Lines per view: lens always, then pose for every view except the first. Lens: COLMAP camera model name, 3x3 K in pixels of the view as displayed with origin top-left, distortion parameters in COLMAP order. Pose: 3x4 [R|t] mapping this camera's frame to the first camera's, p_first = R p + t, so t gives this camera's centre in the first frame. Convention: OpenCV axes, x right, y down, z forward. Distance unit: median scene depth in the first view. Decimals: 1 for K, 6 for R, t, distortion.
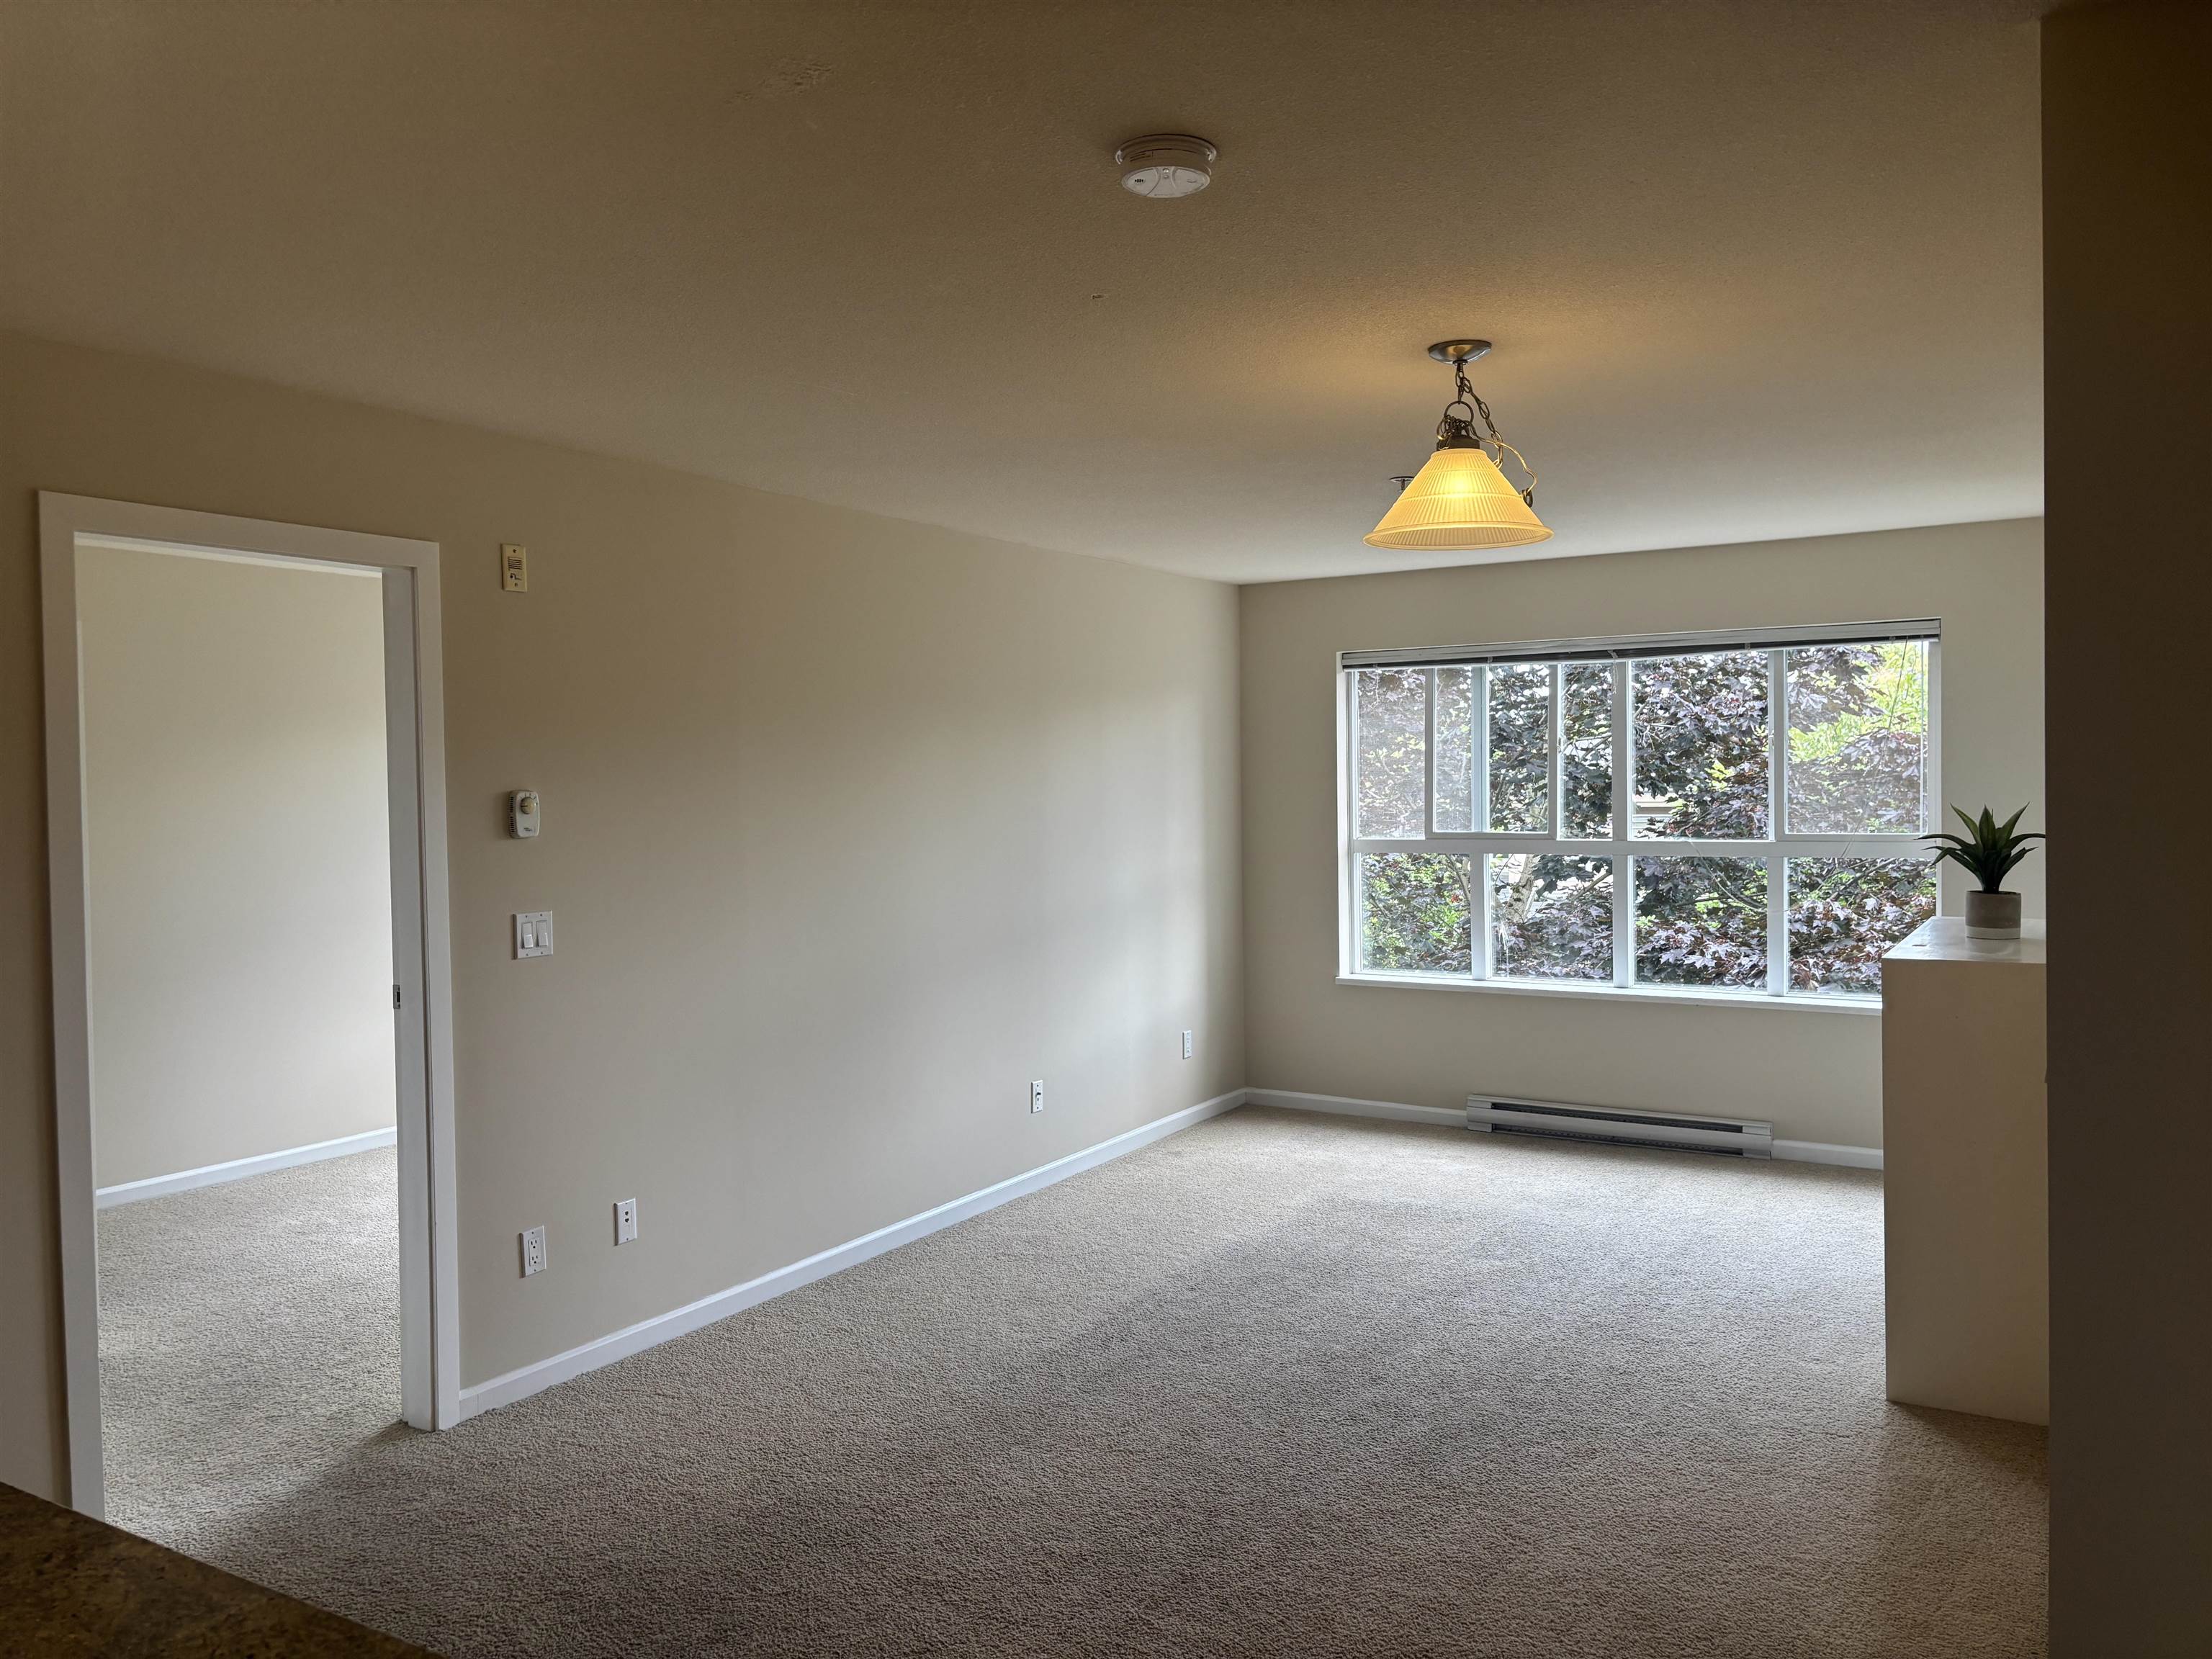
lens RADIAL K [[1685.8, 0, 1108.9], [0, 1685.8, 820.9], [0, 0, 1]] dist [0.077452, -0.093746]
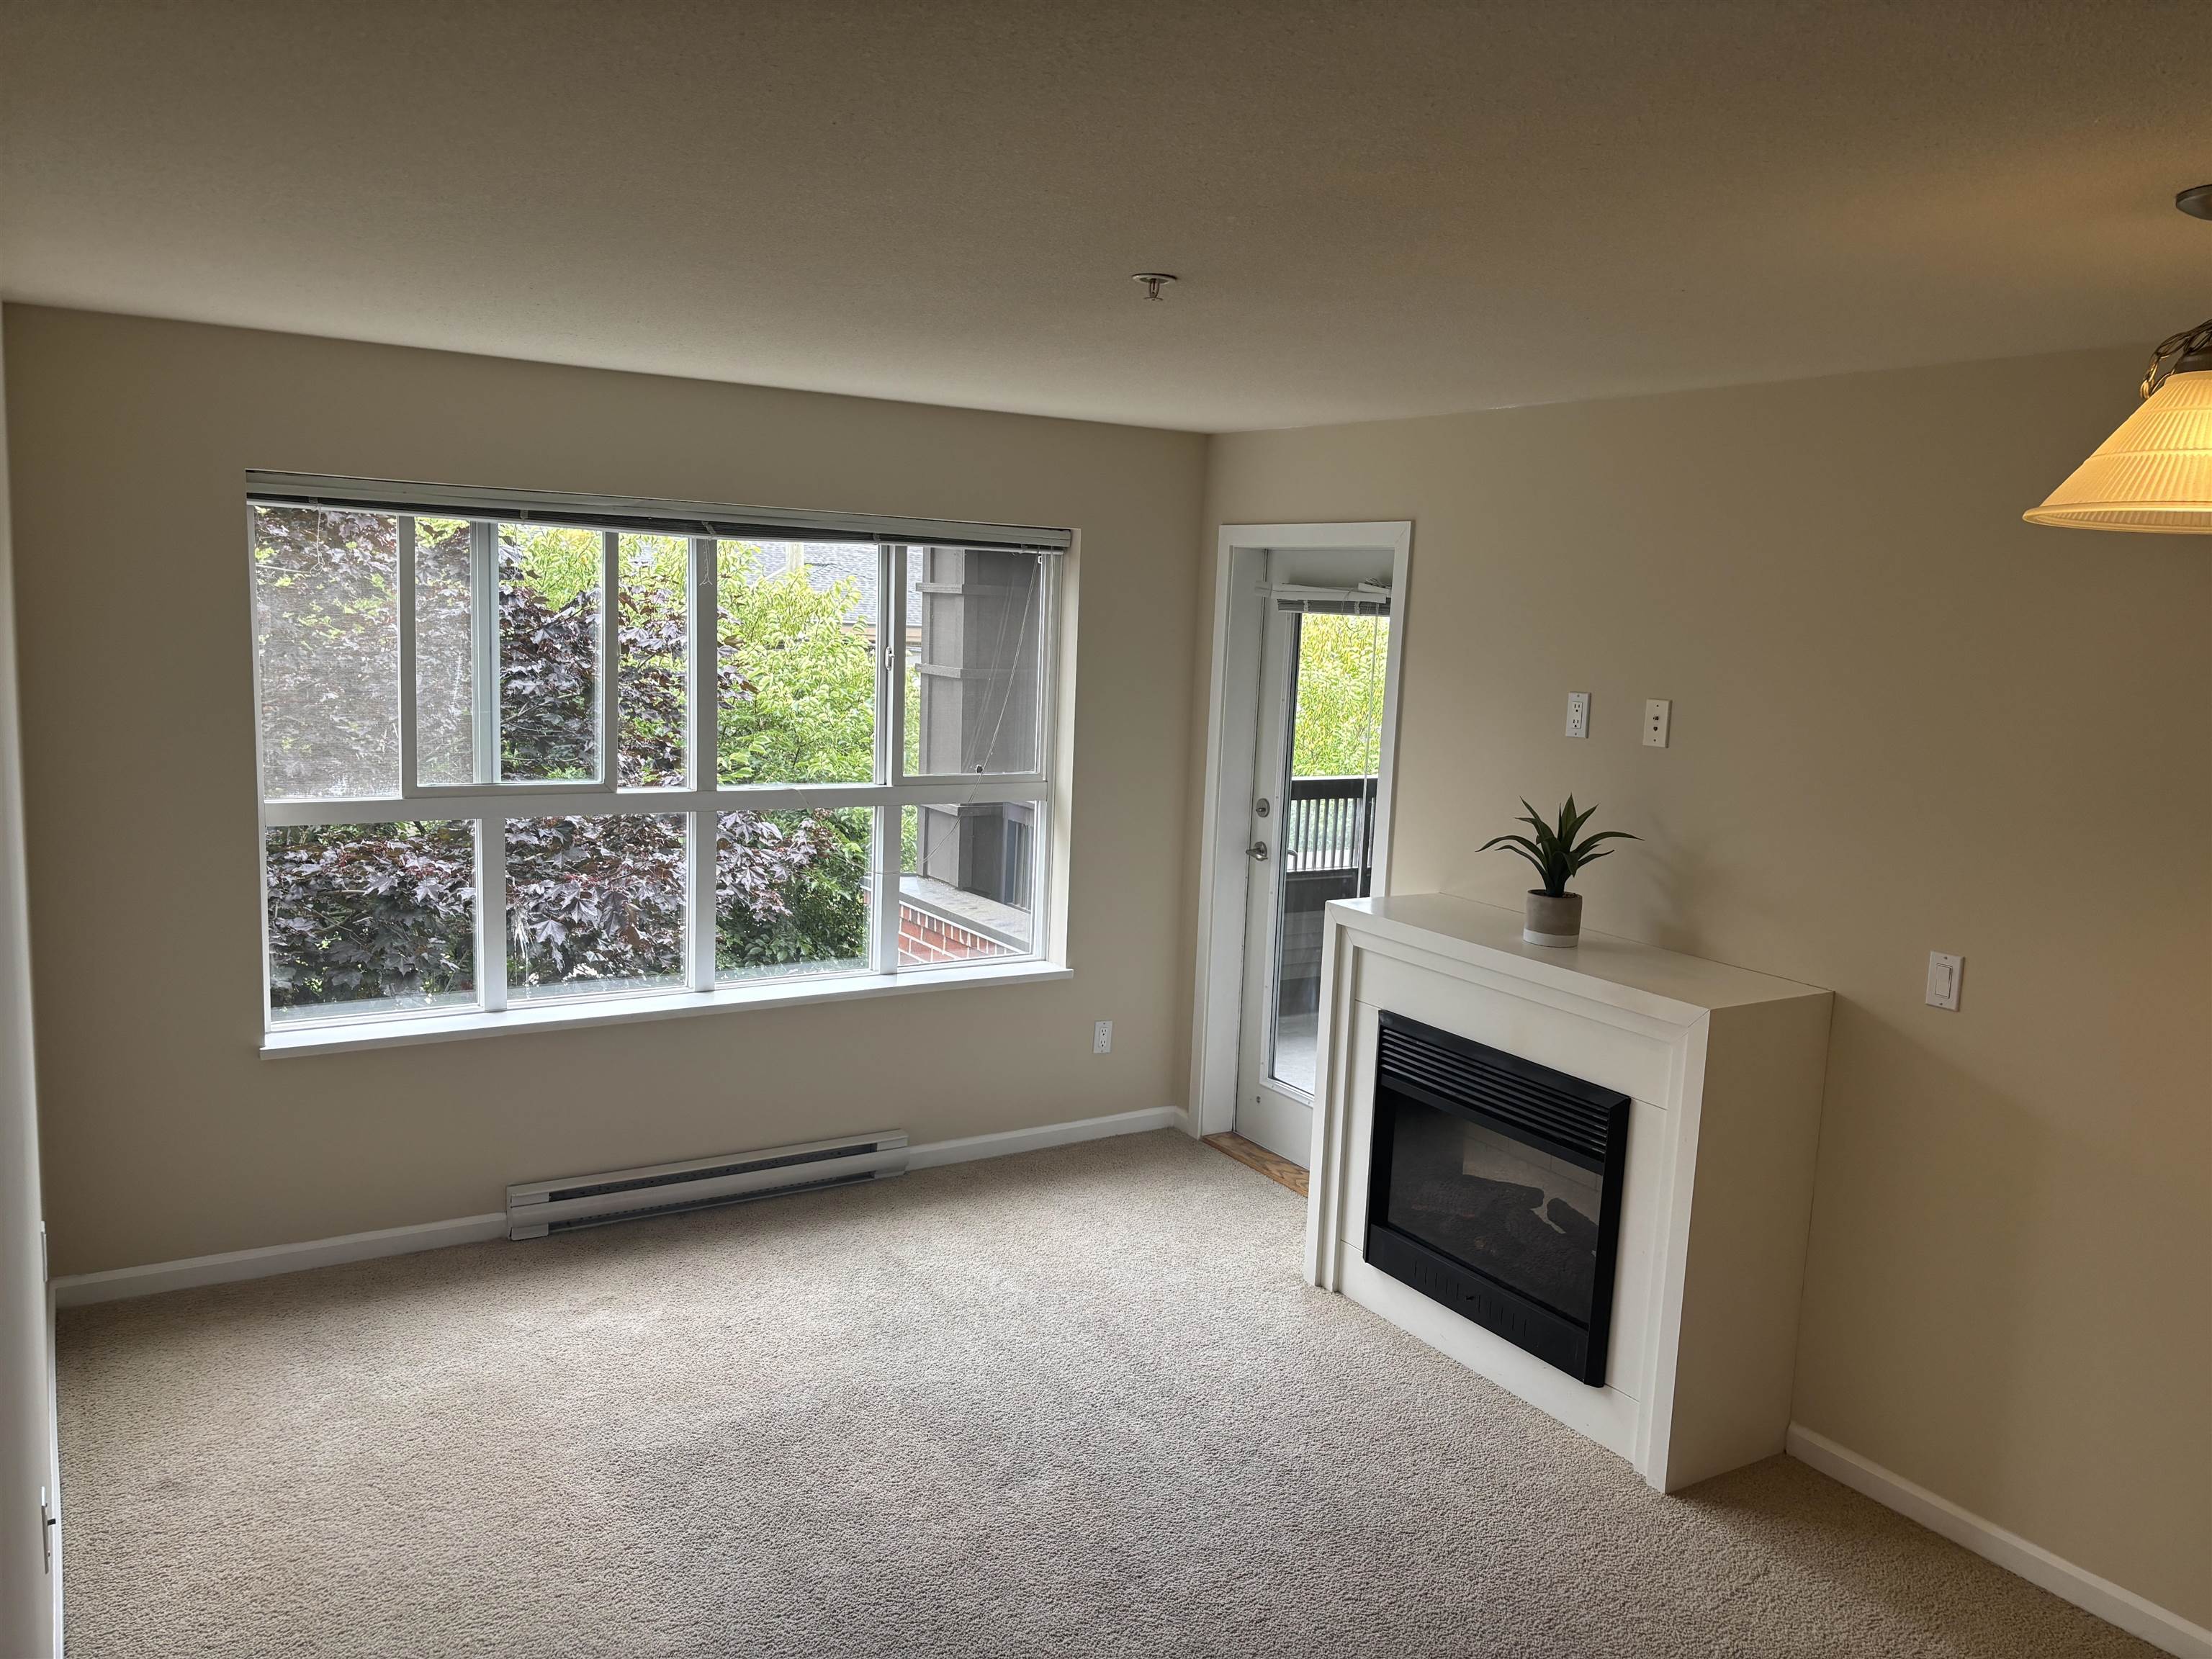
lens RADIAL K [[1685.8, 0, 1108.9], [0, 1685.8, 820.9], [0, 0, 1]] dist [0.077452, -0.093746]
pose [[0.460190, -0.086292, 0.883617, -0.252433], [-0.025830, 0.993543, 0.110479, -0.058968], [-0.887444, -0.073666, 0.454990, 0.511937]]
